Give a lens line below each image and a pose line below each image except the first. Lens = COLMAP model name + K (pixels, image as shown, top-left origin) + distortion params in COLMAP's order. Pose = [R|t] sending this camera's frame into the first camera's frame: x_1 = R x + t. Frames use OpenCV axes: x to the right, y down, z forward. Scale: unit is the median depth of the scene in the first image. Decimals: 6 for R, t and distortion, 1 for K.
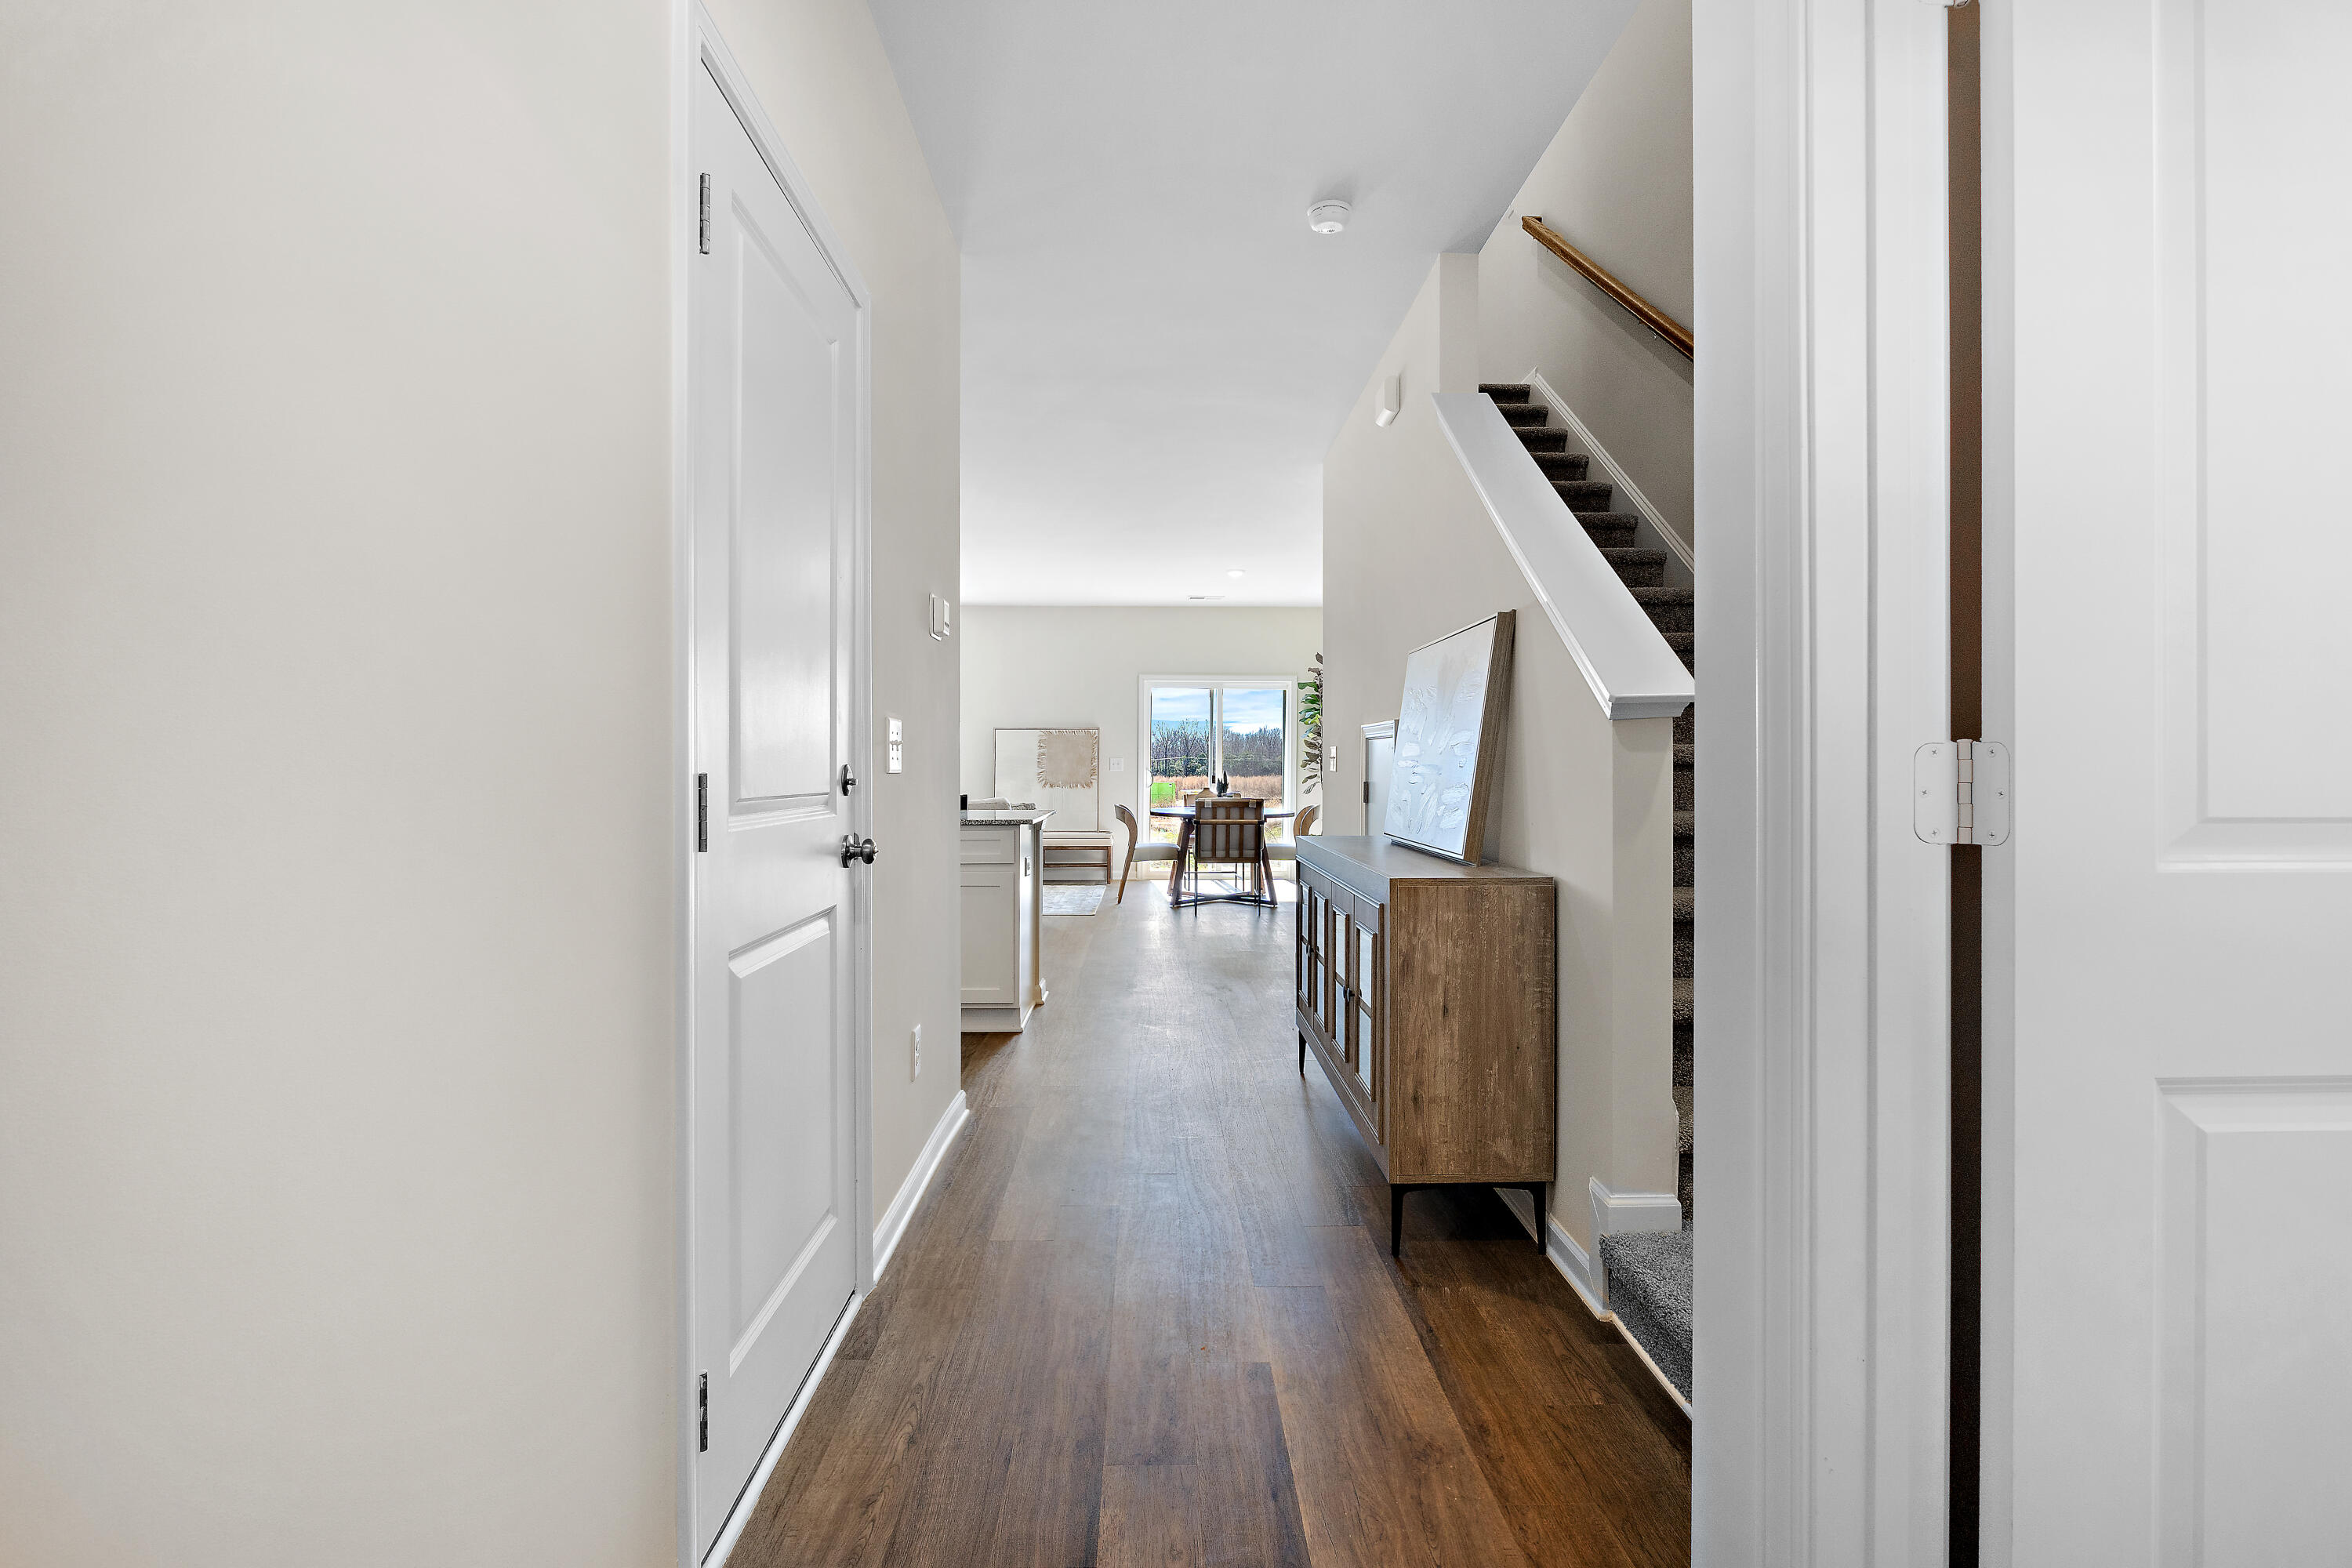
lens RADIAL K [[1076.8, 0, 1173.0], [0, 1076.8, 776.8], [0, 0, 1]] dist [-0.008178, 0.000434]
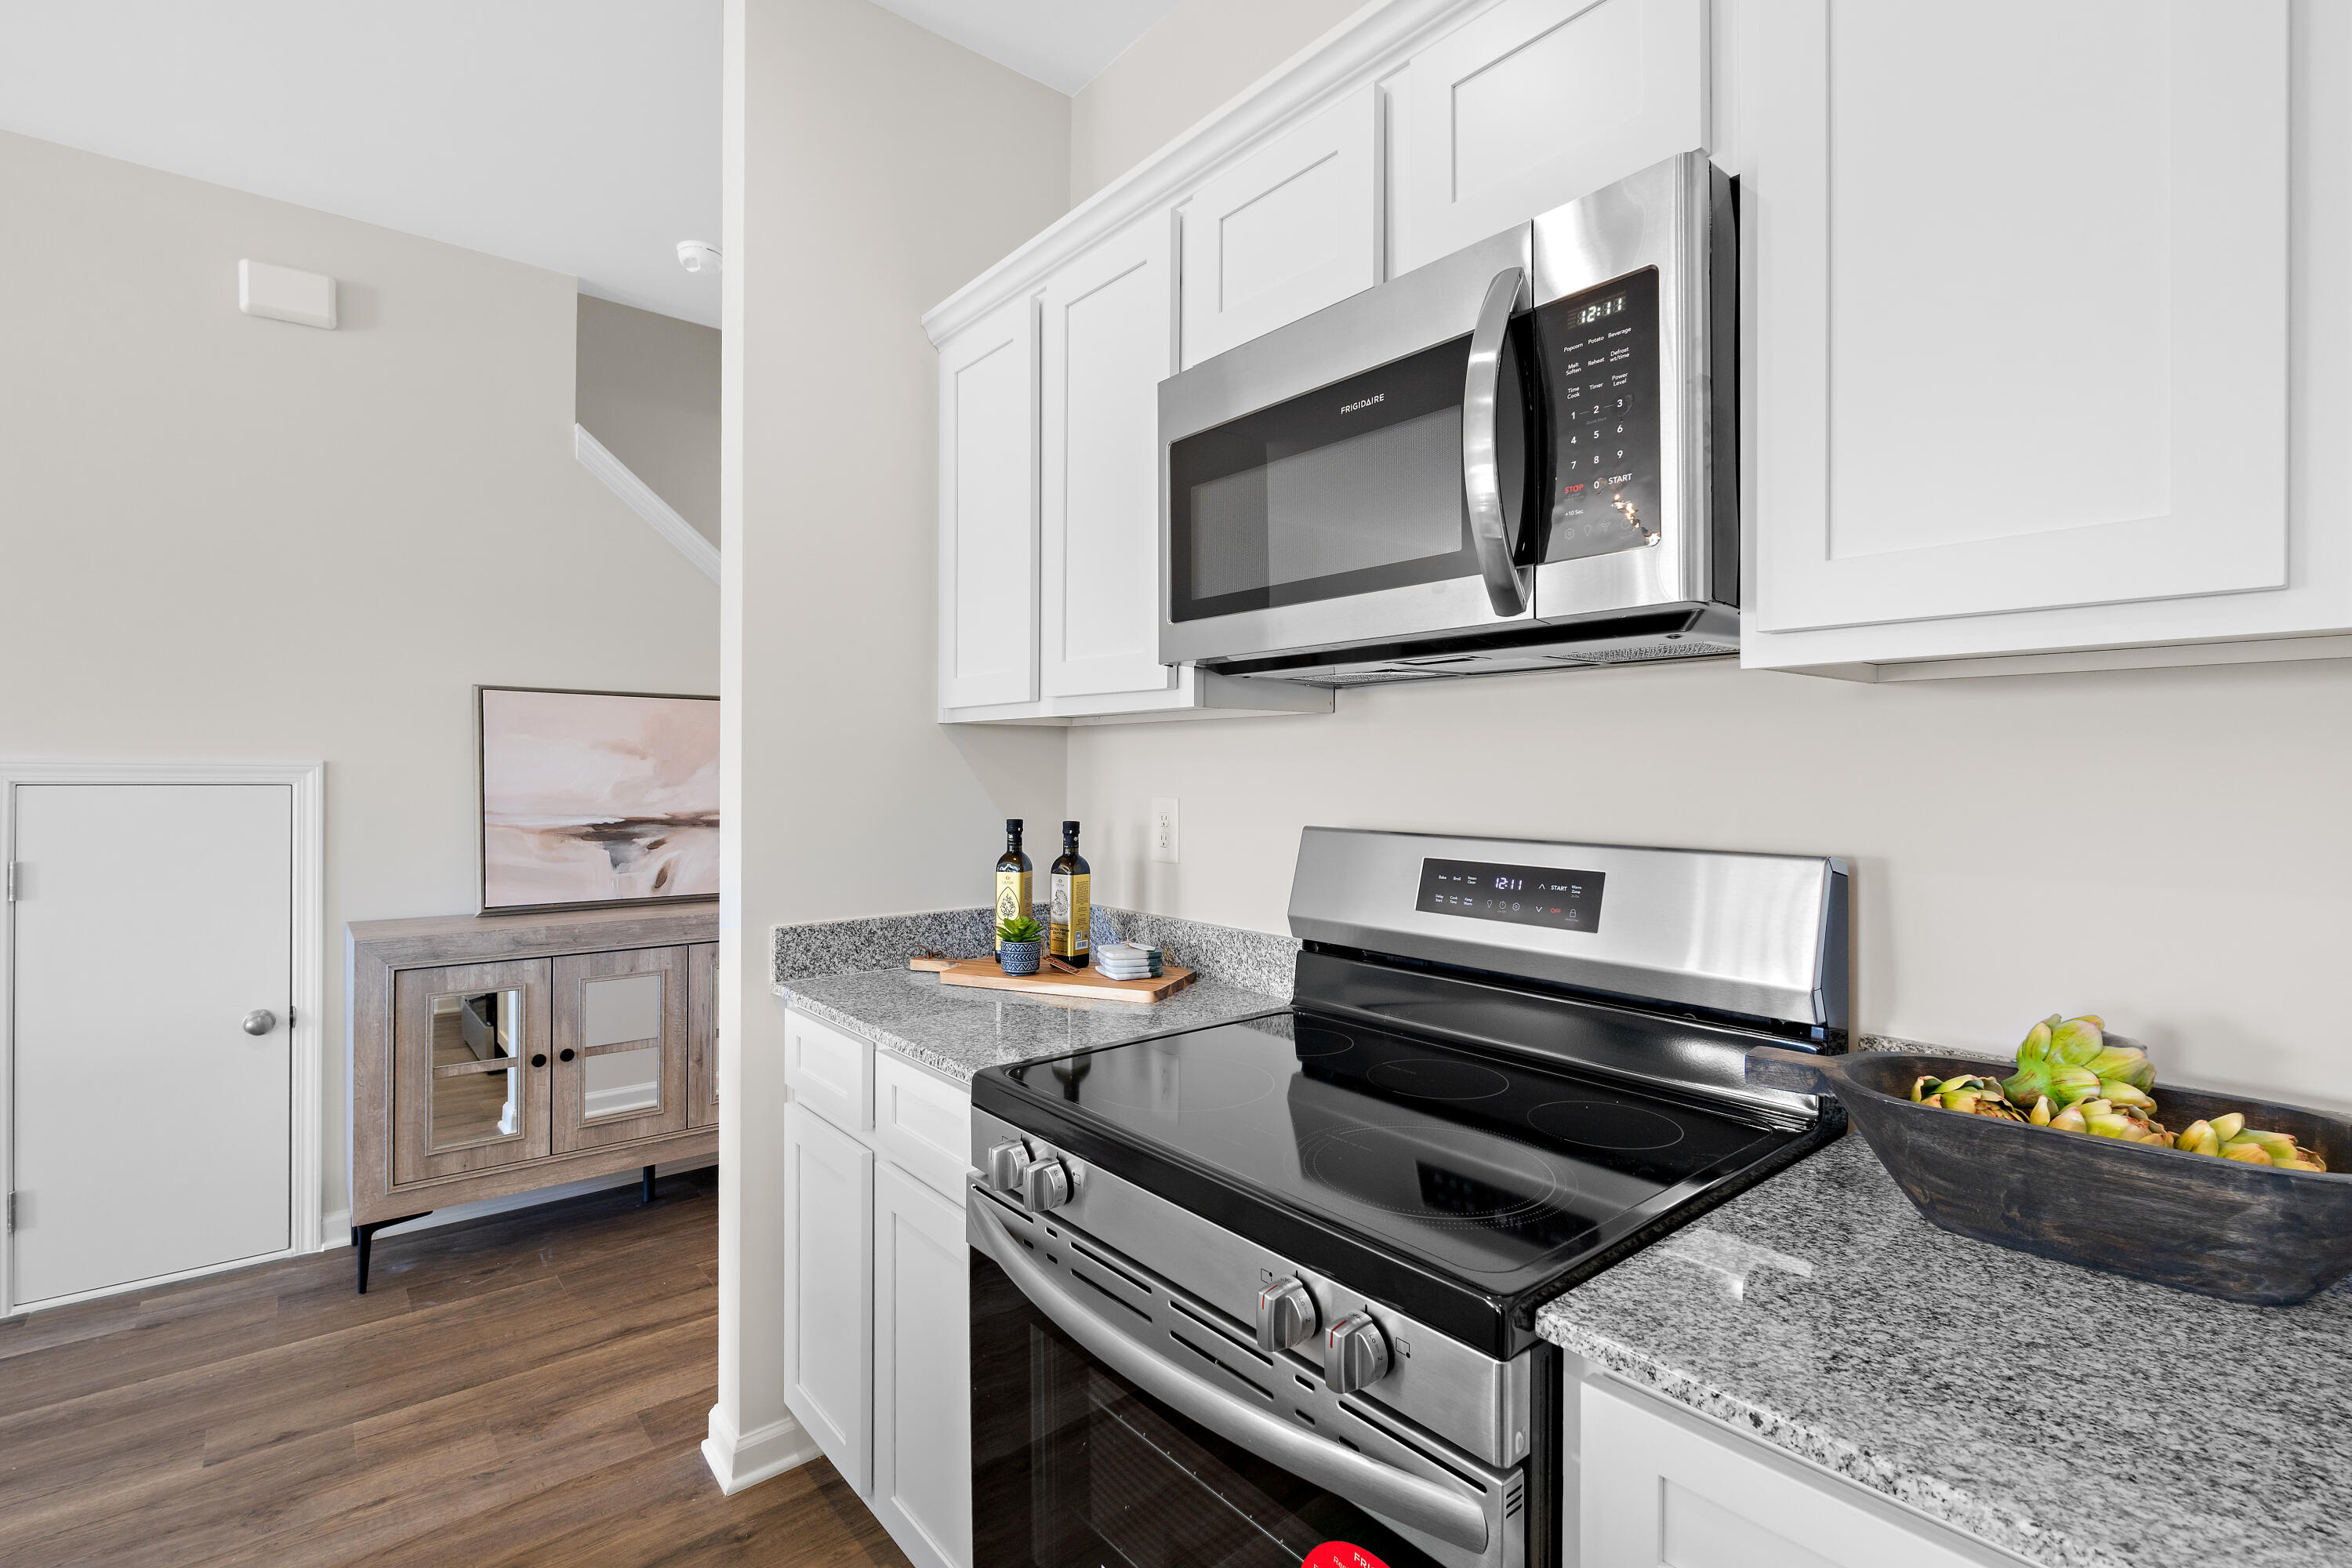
lens RADIAL K [[1086.0, 0, 1168.9], [0, 1086.0, 773.8], [0, 0, 1]] dist [-0.005810, -0.001038]
pose [[-0.612881, -0.007592, 0.790139, -0.307045], [-0.001433, 0.999963, 0.008497, -0.022936], [-0.790174, 0.004076, -0.612869, 0.440943]]
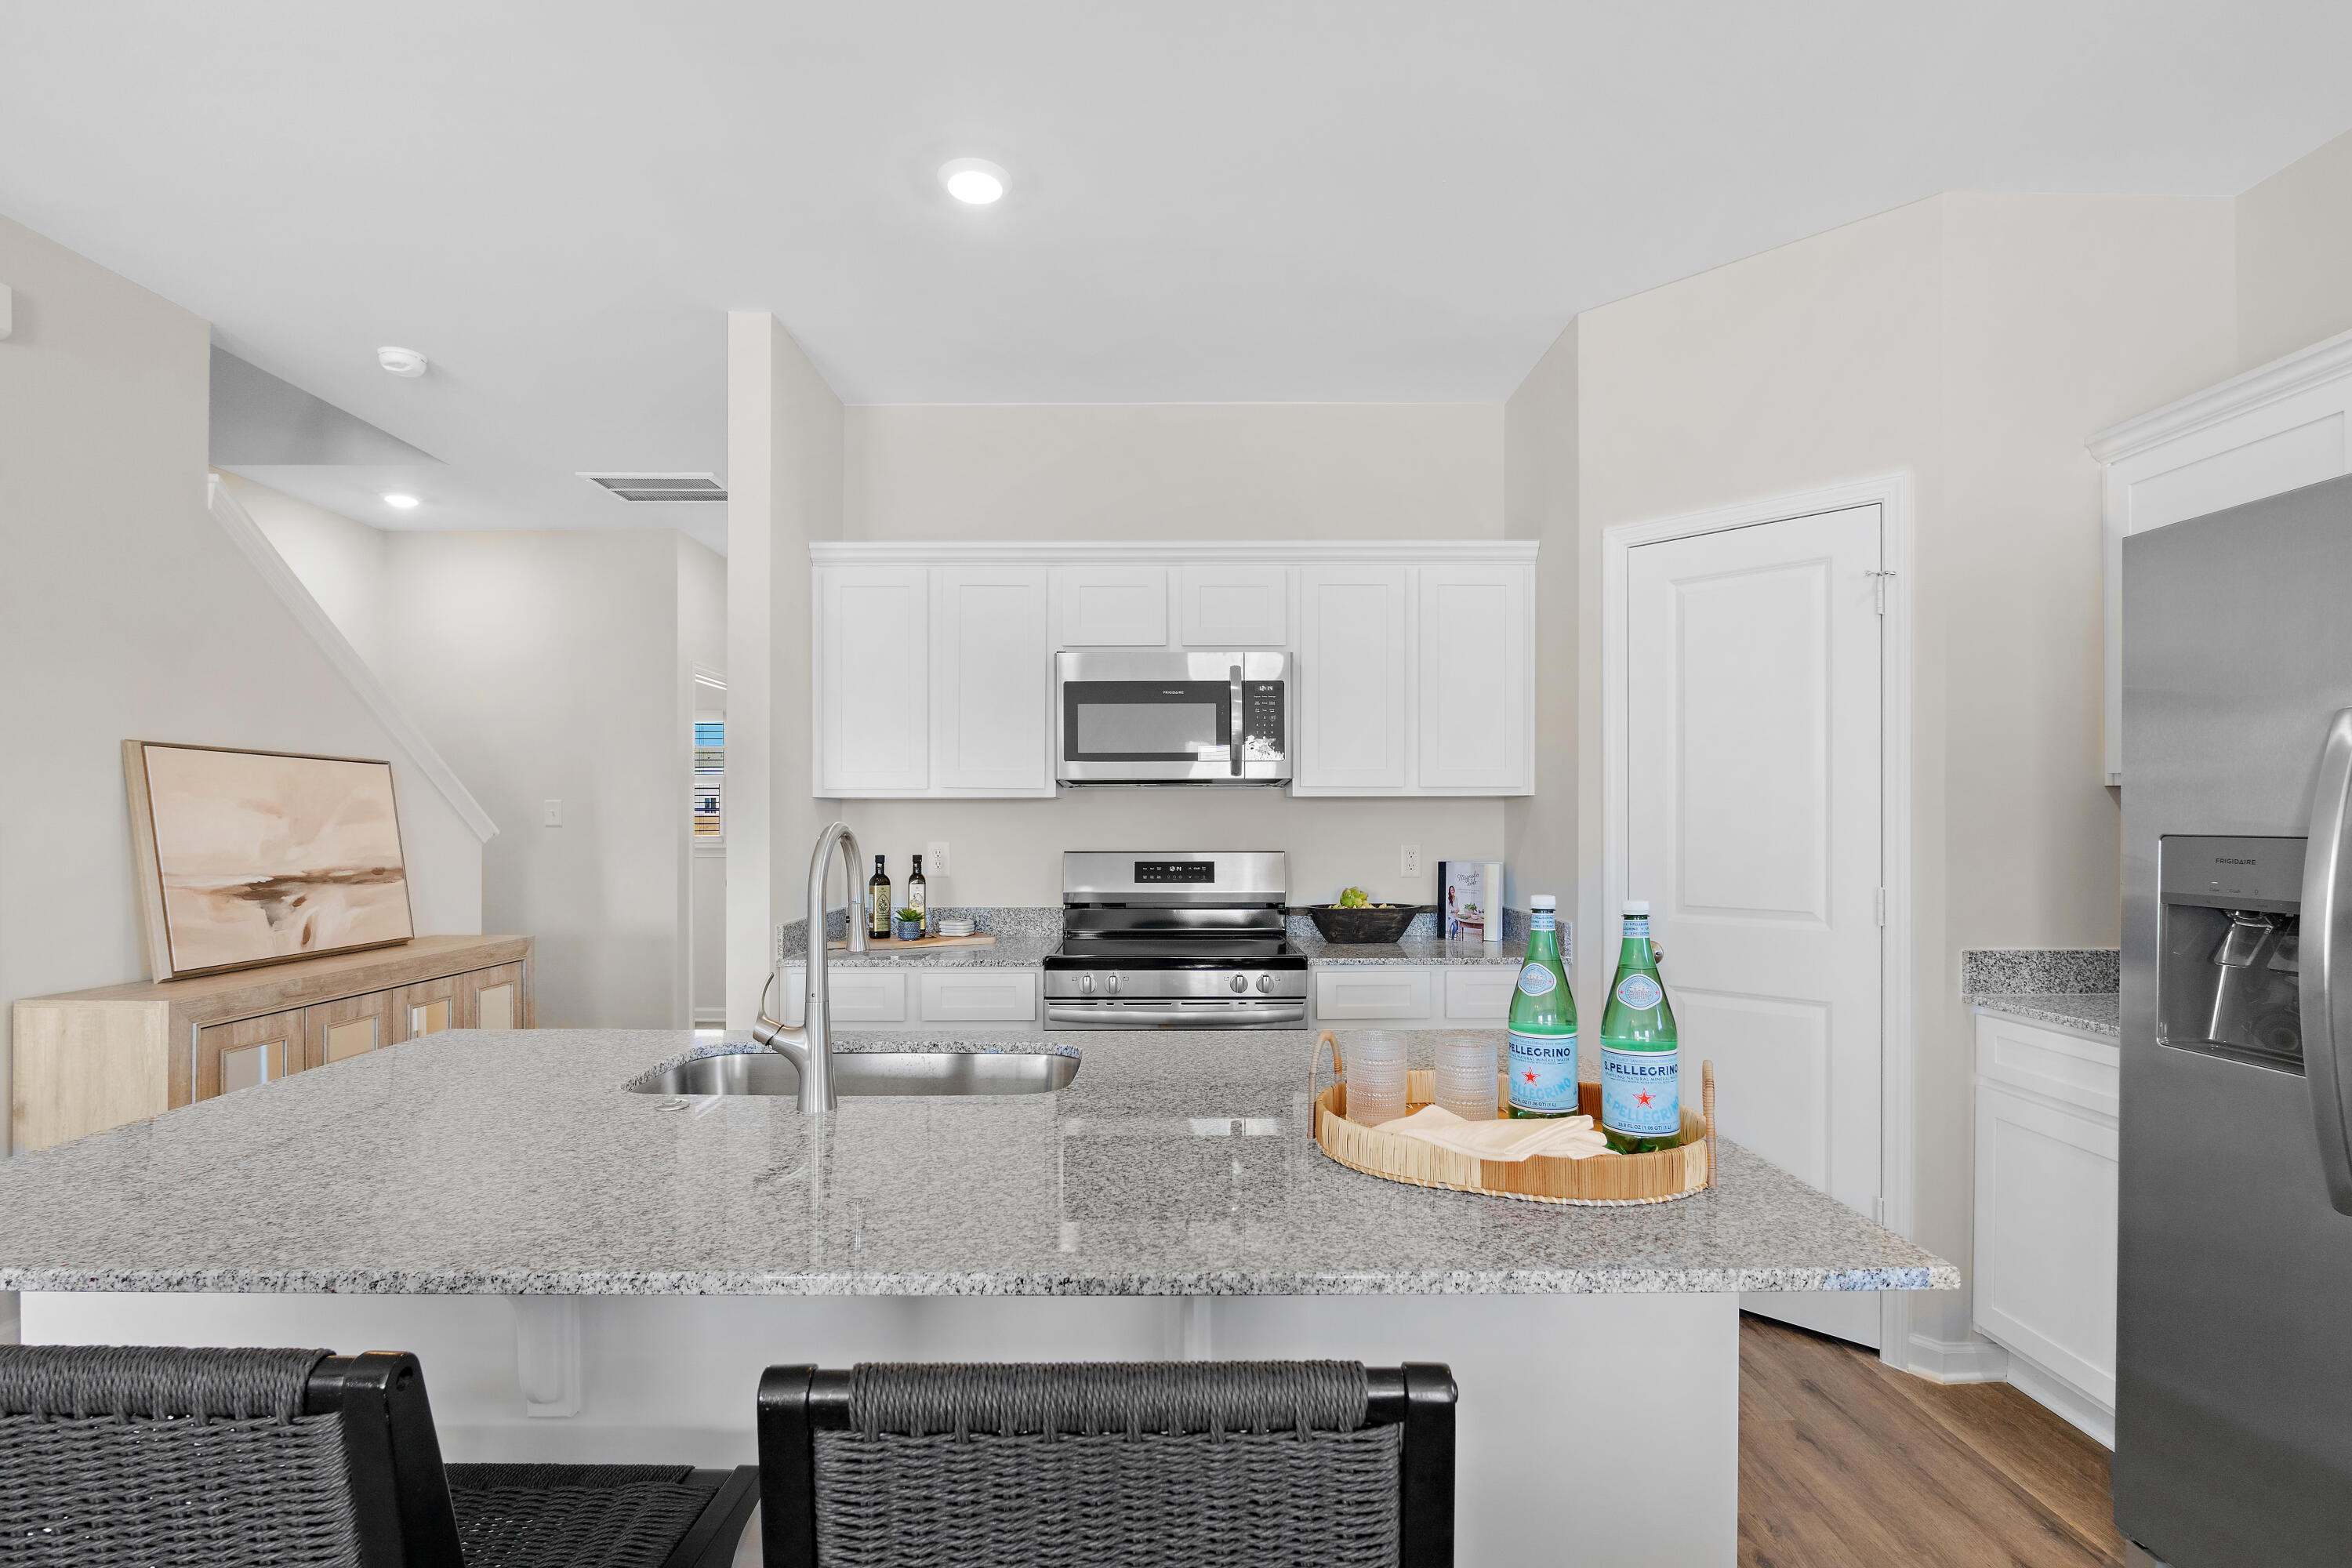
lens RADIAL K [[1080.1, 0, 1179.3], [0, 1080.1, 816.8], [0, 0, 1]] dist [-0.013613, 0.000105]
pose [[-0.999854, -0.001723, 0.017006, -0.221970], [-0.001719, 0.999998, 0.000252, -0.025480], [-0.017006, 0.000223, -0.999855, 0.711255]]
